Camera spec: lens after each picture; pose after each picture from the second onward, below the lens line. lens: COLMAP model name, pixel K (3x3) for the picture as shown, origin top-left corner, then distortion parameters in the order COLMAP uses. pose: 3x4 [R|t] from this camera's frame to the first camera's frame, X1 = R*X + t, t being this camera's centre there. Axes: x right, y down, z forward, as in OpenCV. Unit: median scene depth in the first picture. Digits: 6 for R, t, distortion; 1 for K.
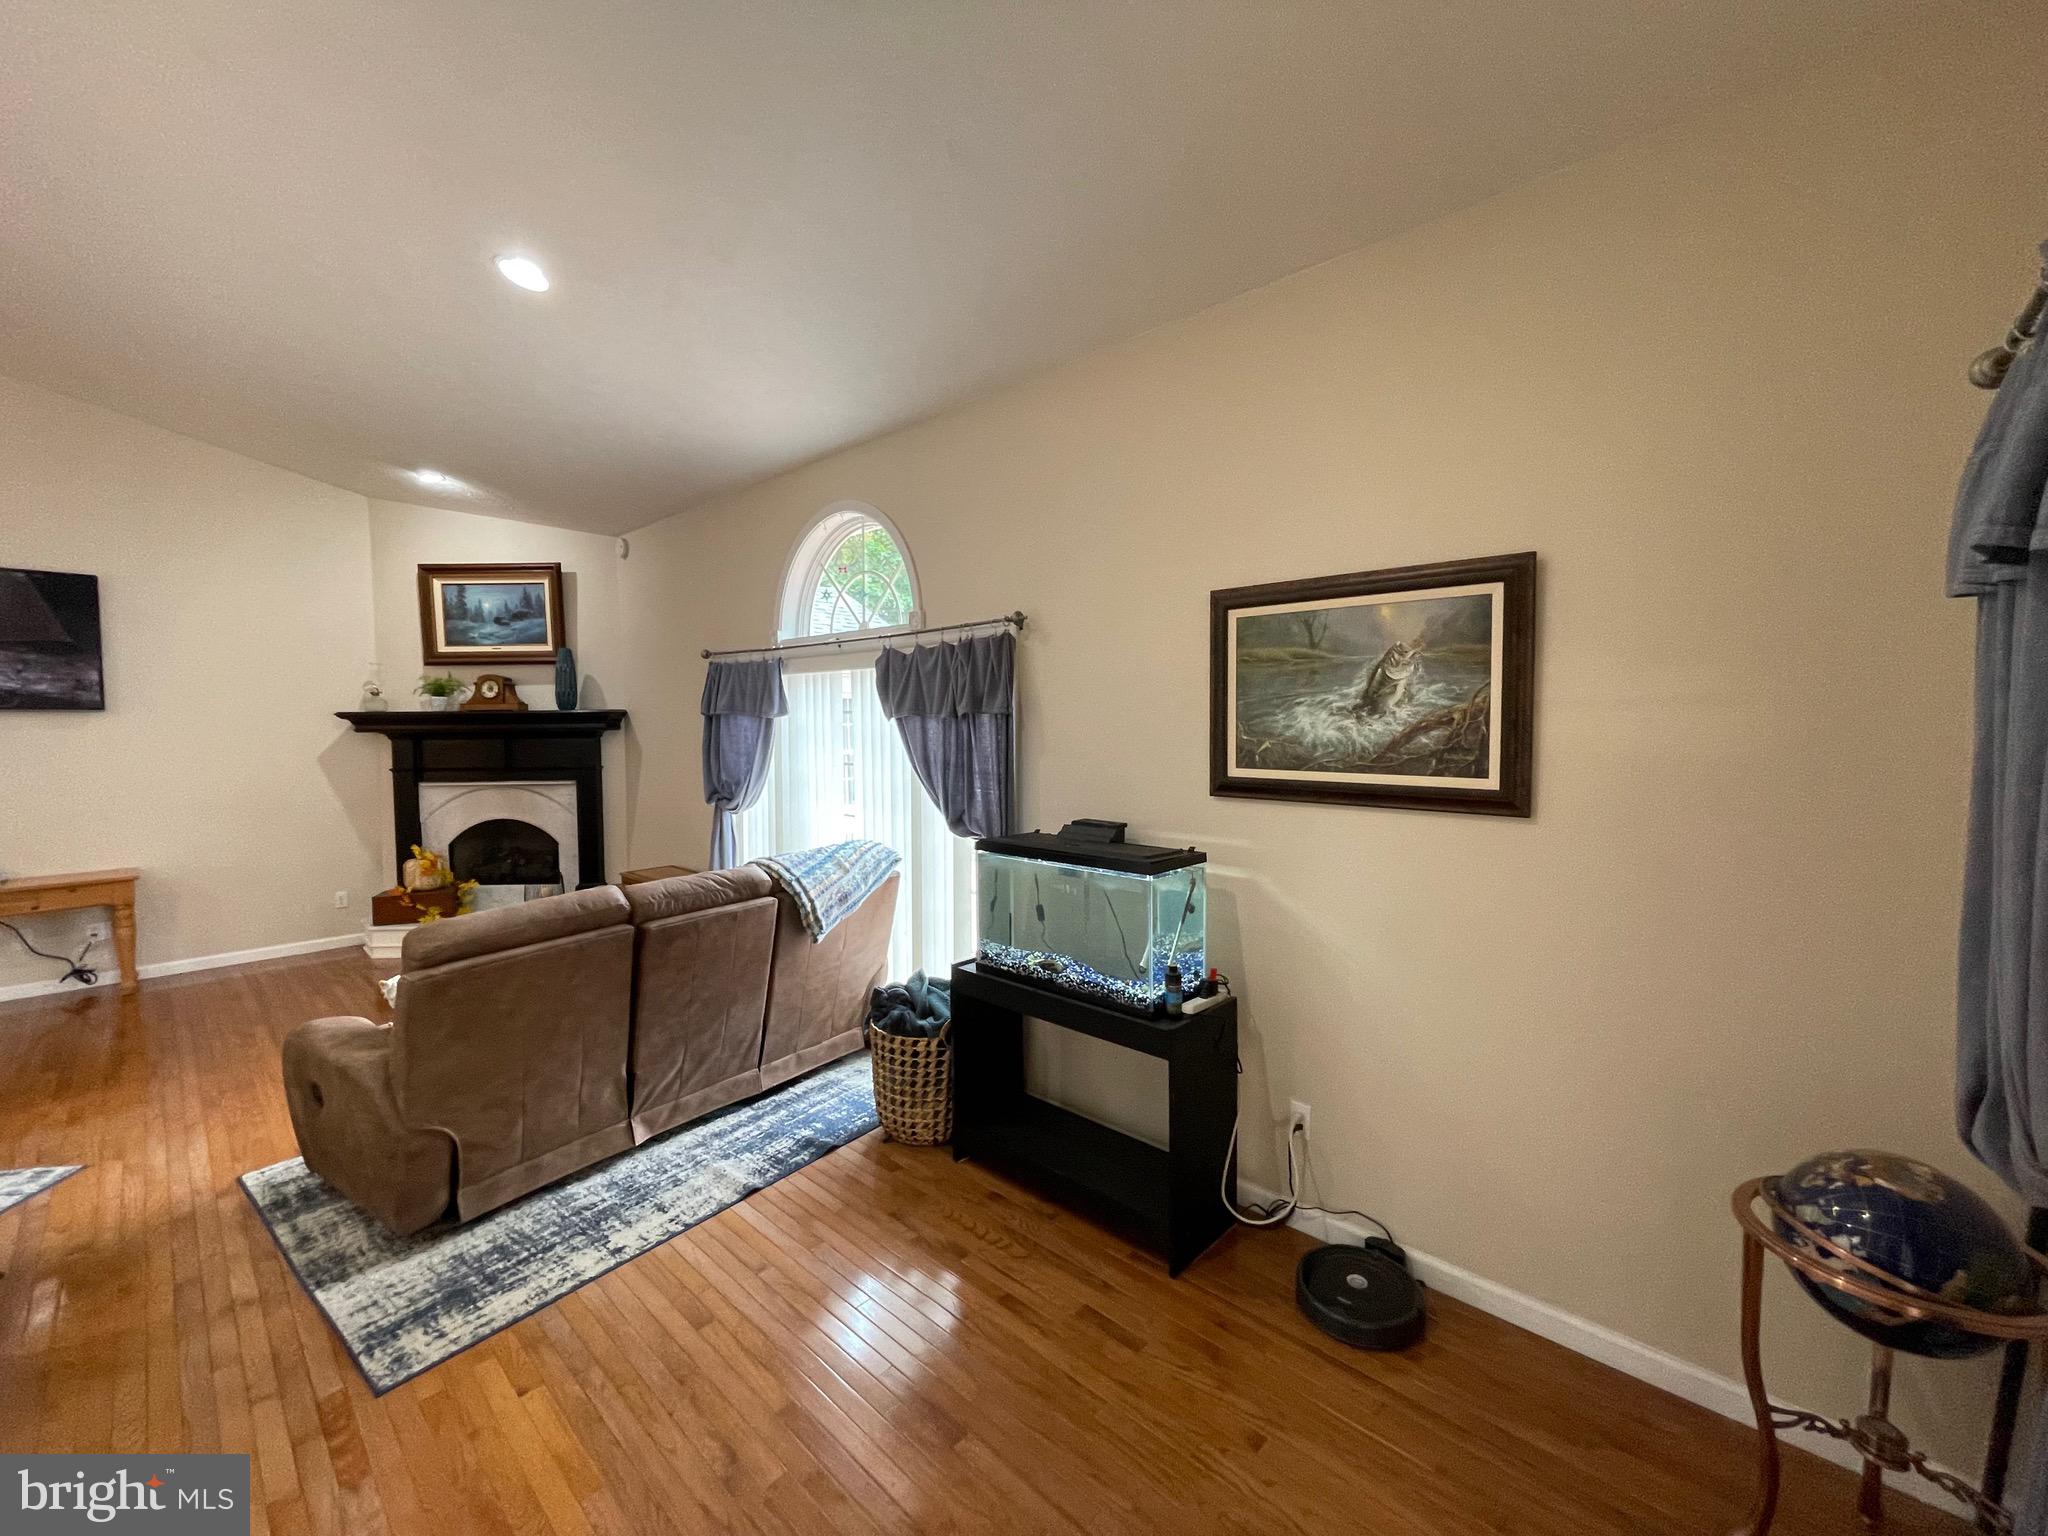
lens RADIAL K [[832.3, 0, 1009.1], [0, 832.3, 756.1], [0, 0, 1]] dist [-0.003956, 0.000148]
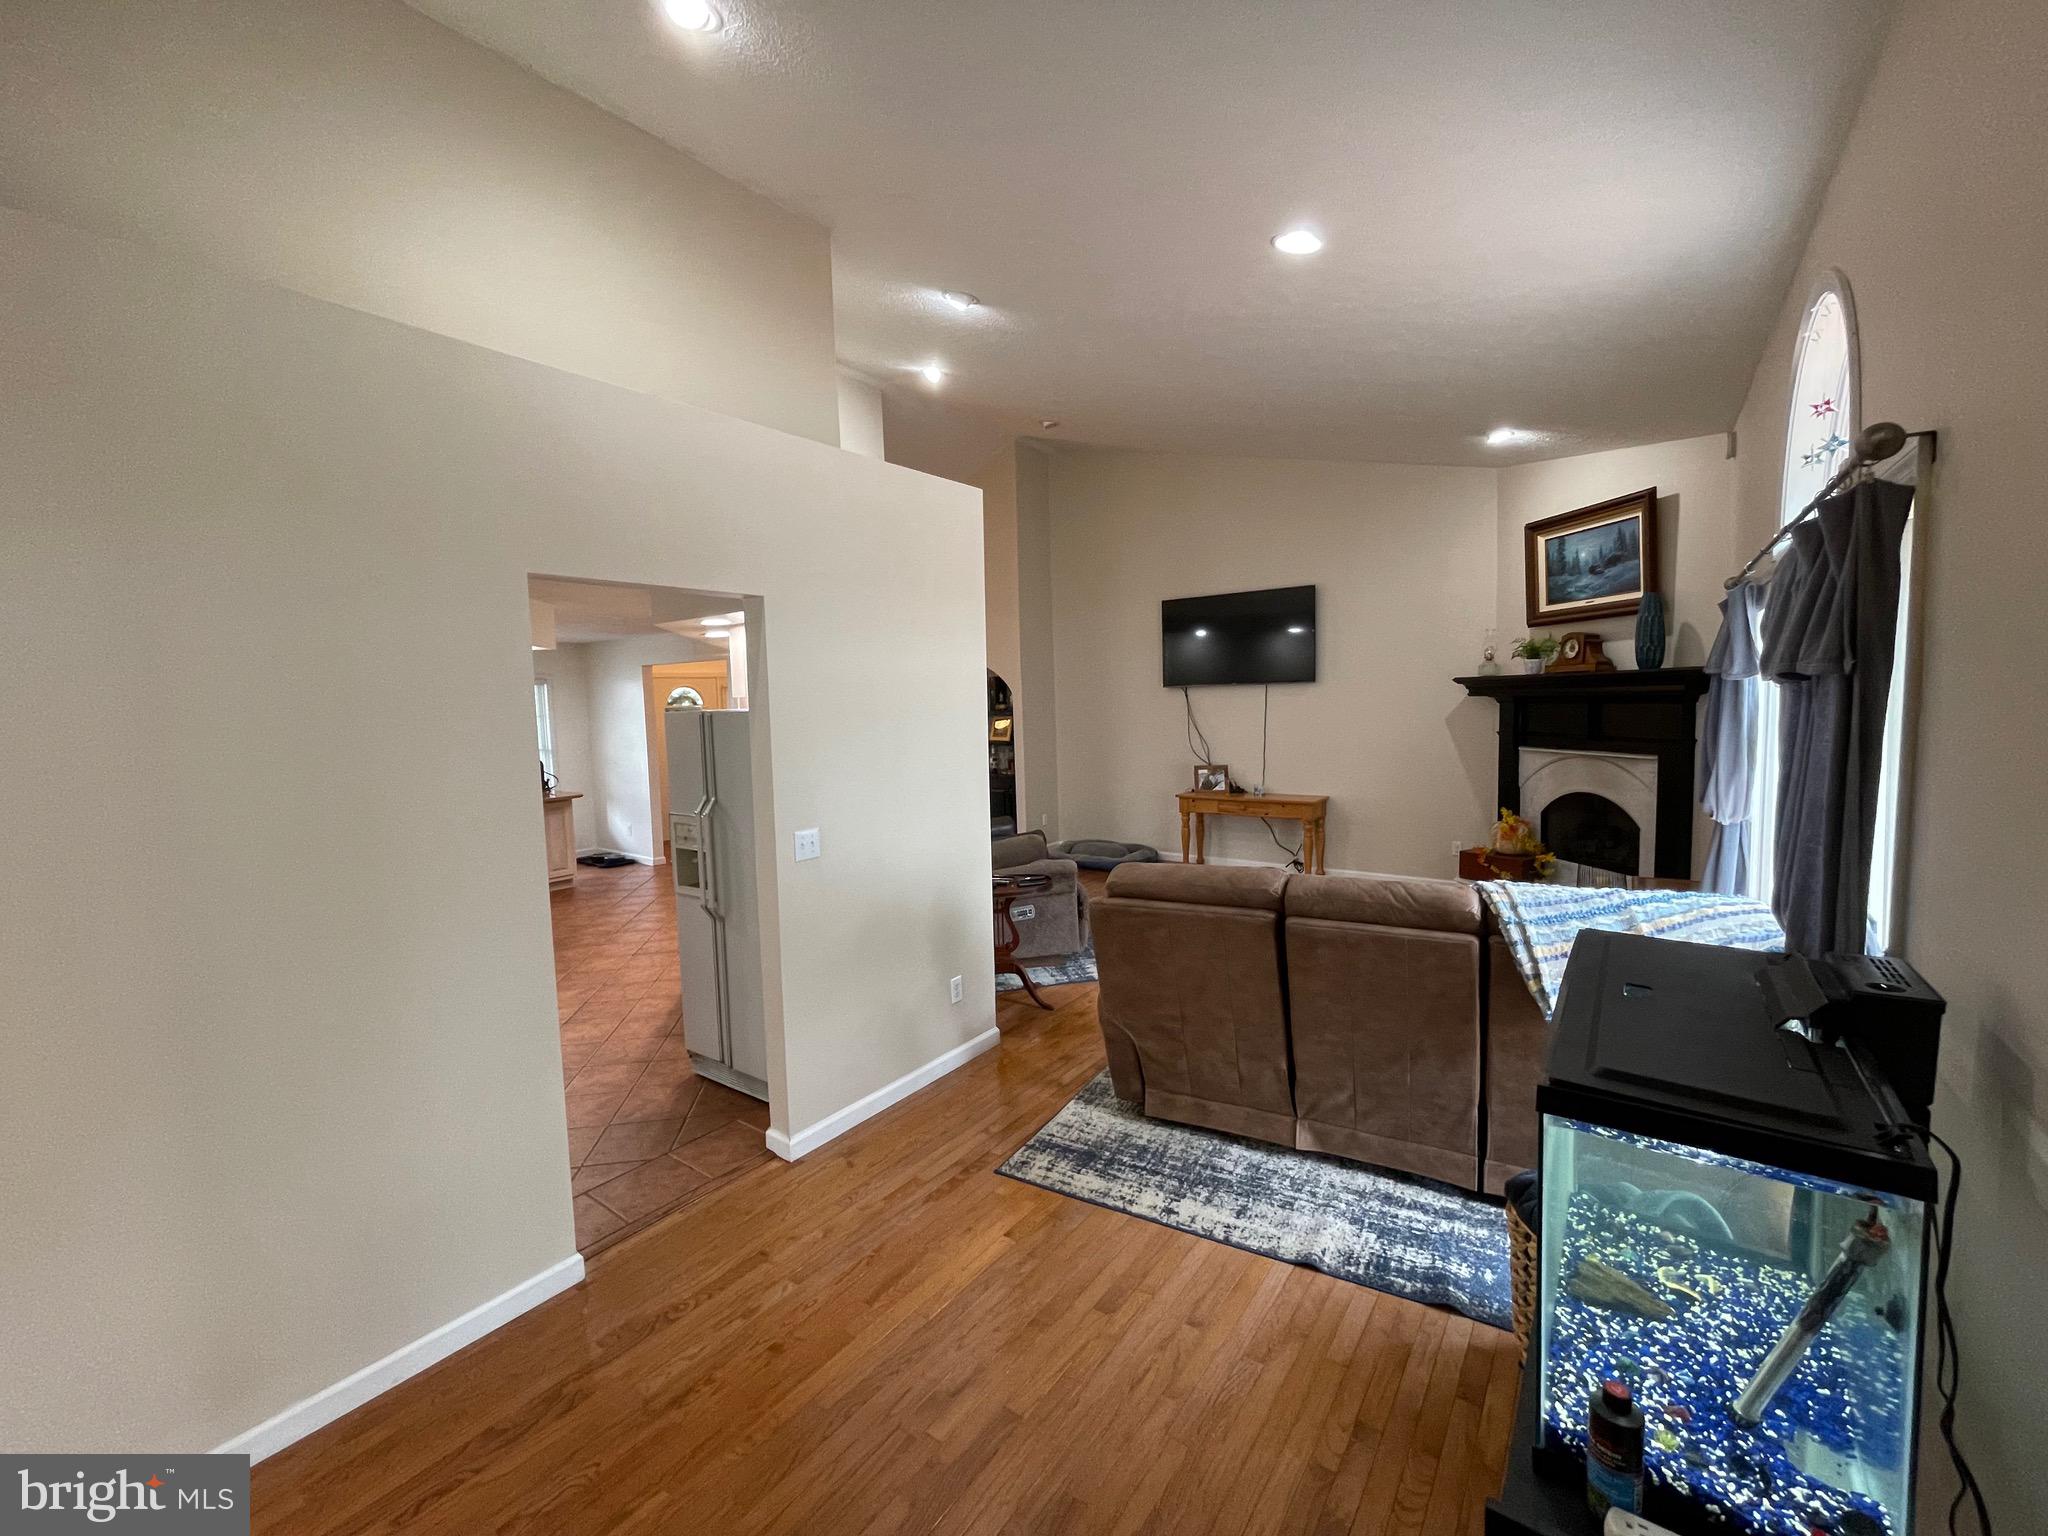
lens RADIAL K [[832.3, 0, 1022.8], [0, 832.3, 760.9], [0, 0, 1]] dist [-0.003956, 0.000148]
pose [[0.121972, 0.078087, -0.989457, 0.328084], [-0.015028, 0.996931, 0.076824, -0.029542], [0.992420, 0.005500, 0.122771, 0.456407]]
